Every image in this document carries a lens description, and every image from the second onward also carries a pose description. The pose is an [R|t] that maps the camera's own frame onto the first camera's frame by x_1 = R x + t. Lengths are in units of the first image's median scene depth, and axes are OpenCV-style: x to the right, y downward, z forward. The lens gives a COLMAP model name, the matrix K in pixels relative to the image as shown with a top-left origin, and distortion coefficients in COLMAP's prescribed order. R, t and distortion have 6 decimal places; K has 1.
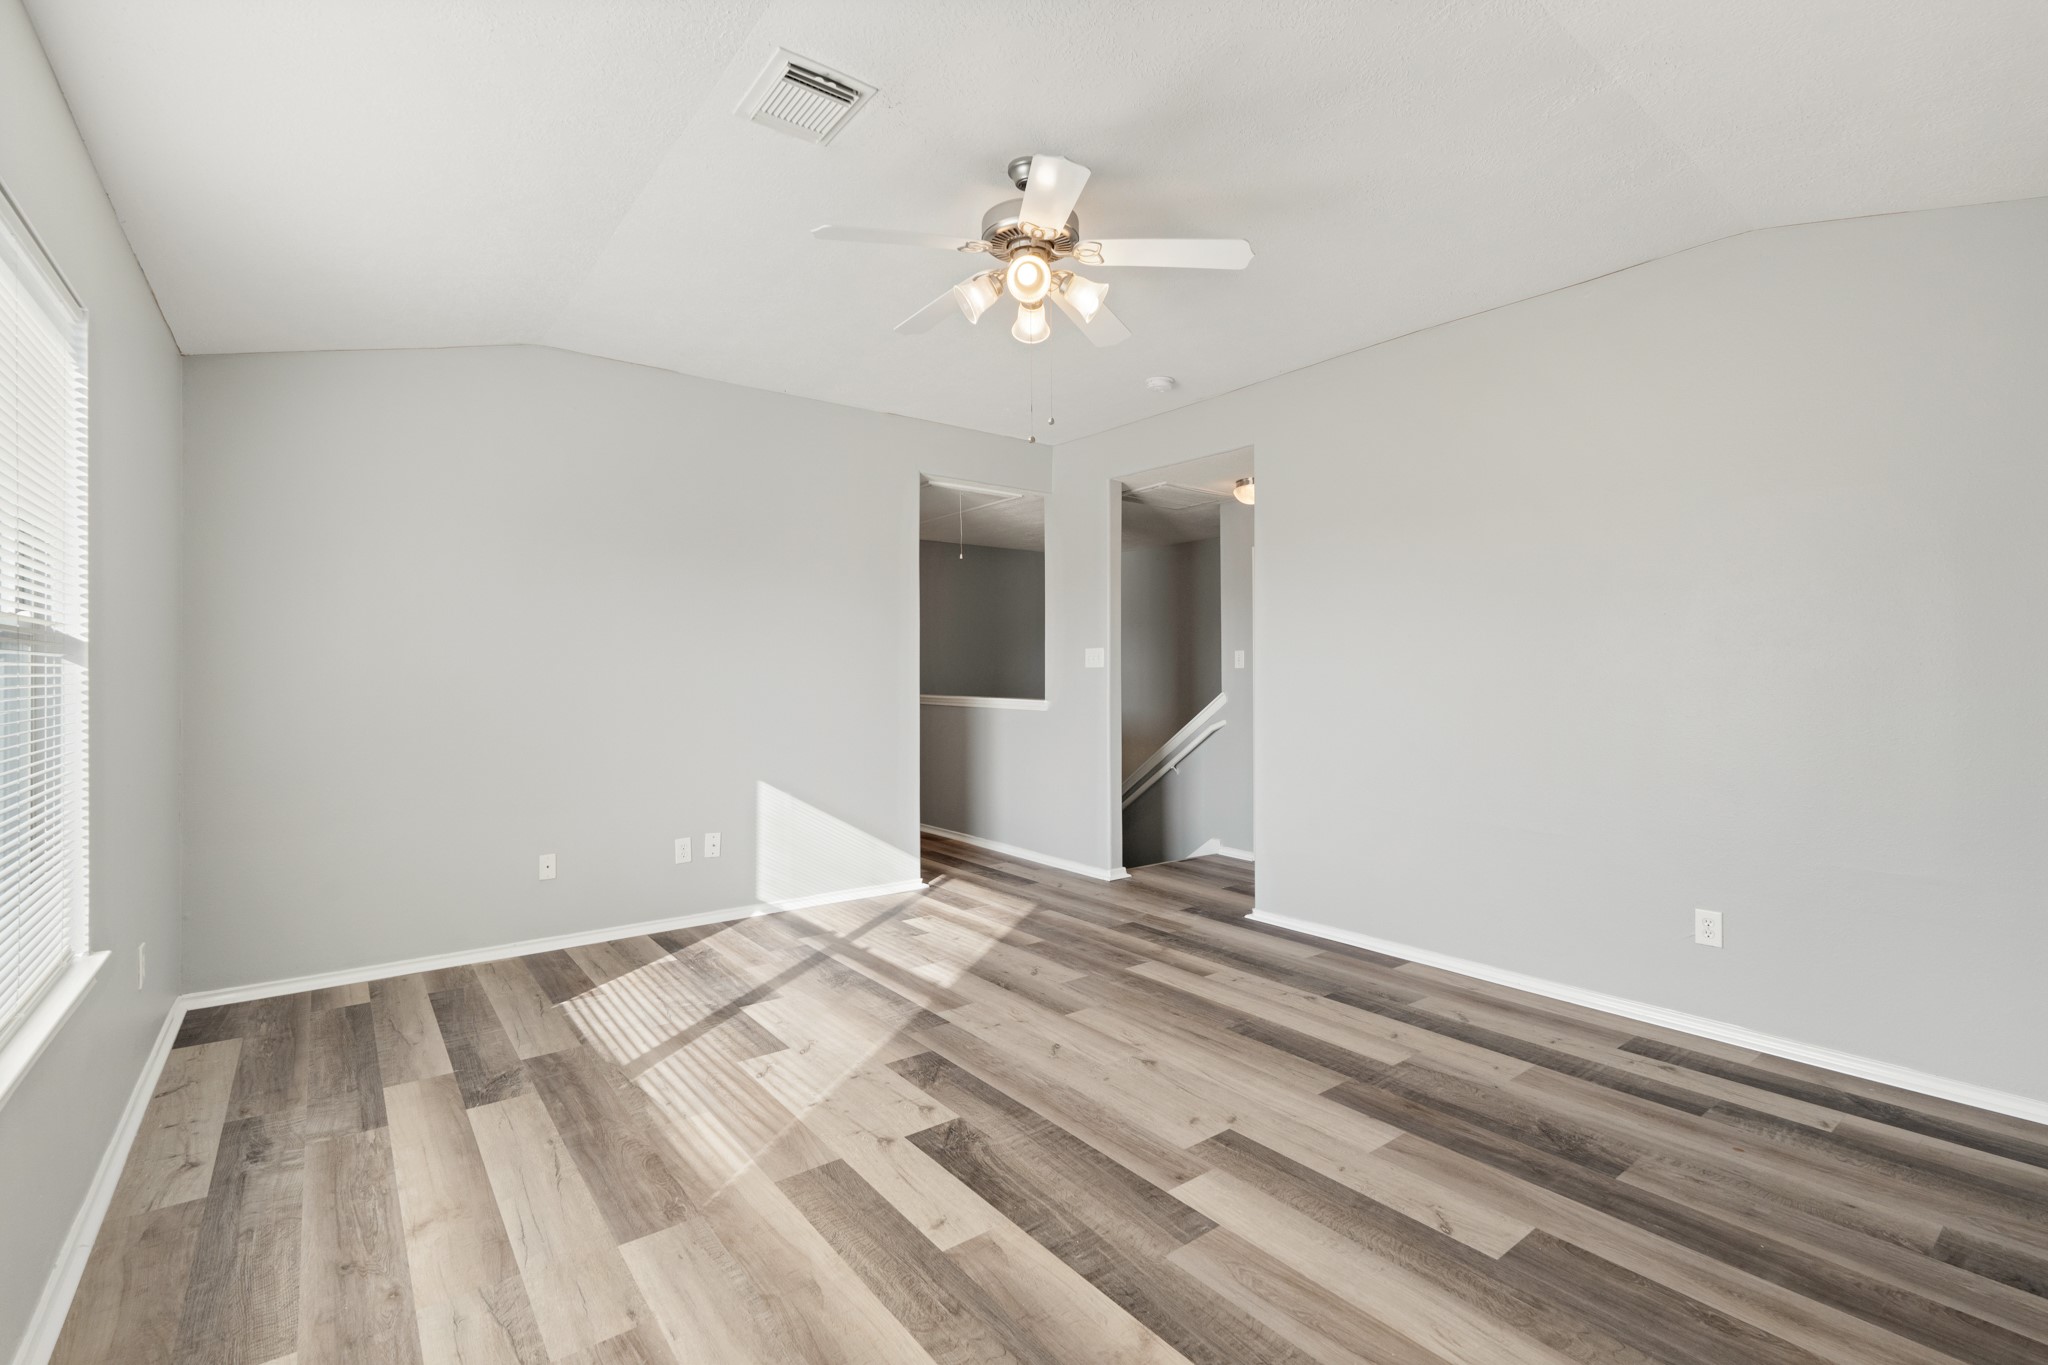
lens RADIAL K [[928.7, 0, 1015.6], [0, 928.7, 670.1], [0, 0, 1]] dist [-0.001280, -0.000018]
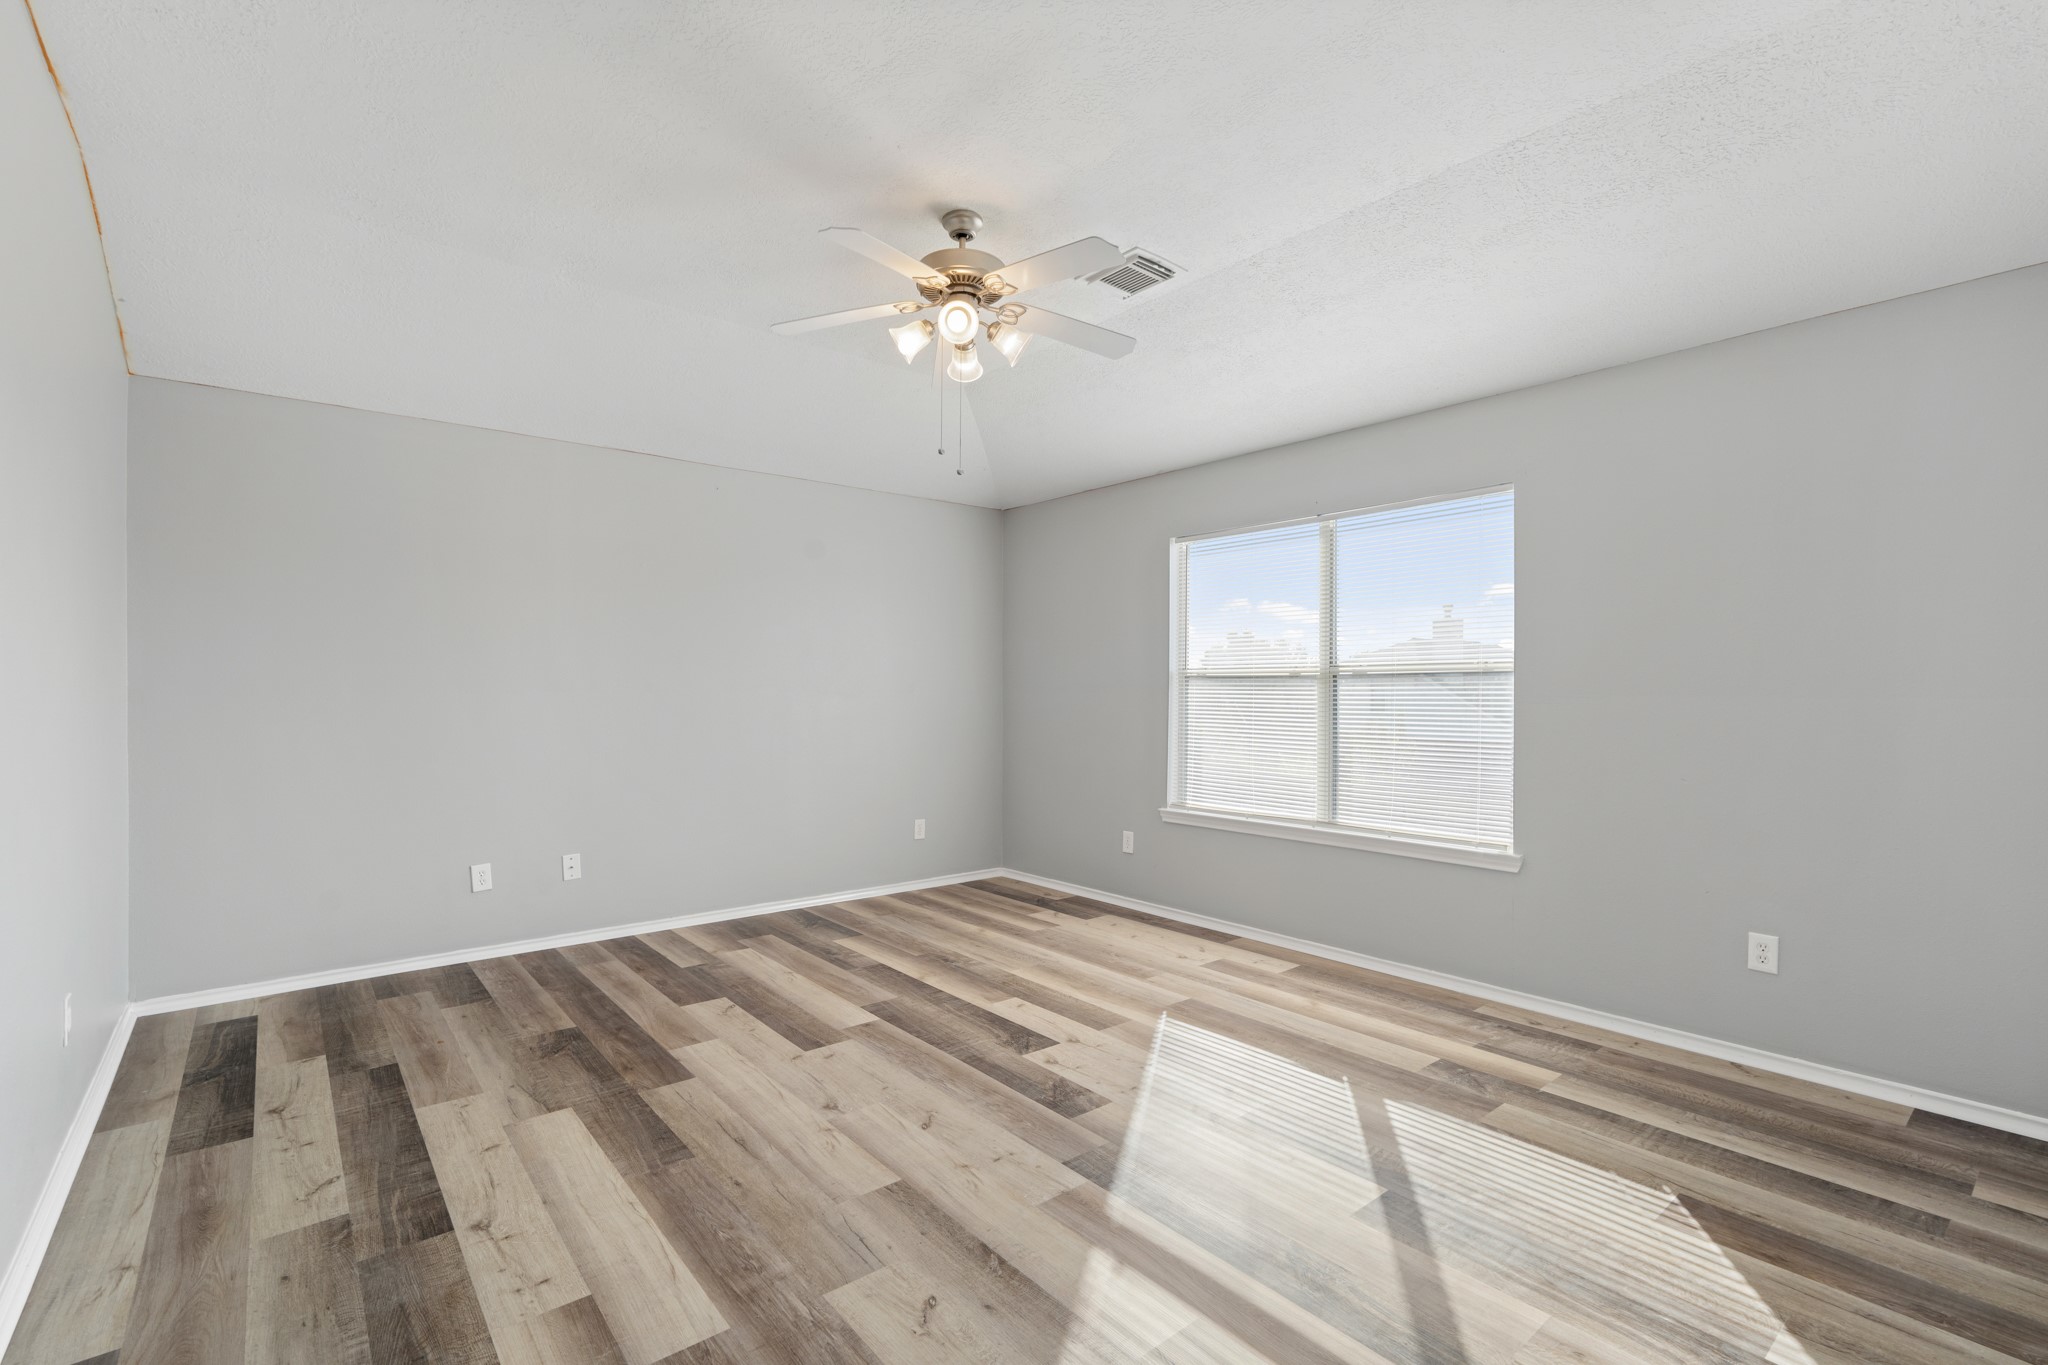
lens RADIAL K [[928.7, 0, 1015.6], [0, 928.7, 670.1], [0, 0, 1]] dist [-0.001280, -0.000018]
pose [[-0.999460, -0.001285, -0.032826, -0.011217], [-0.000209, 0.999463, -0.032755, 0.017048], [0.032850, -0.032730, -0.998924, 2.100163]]
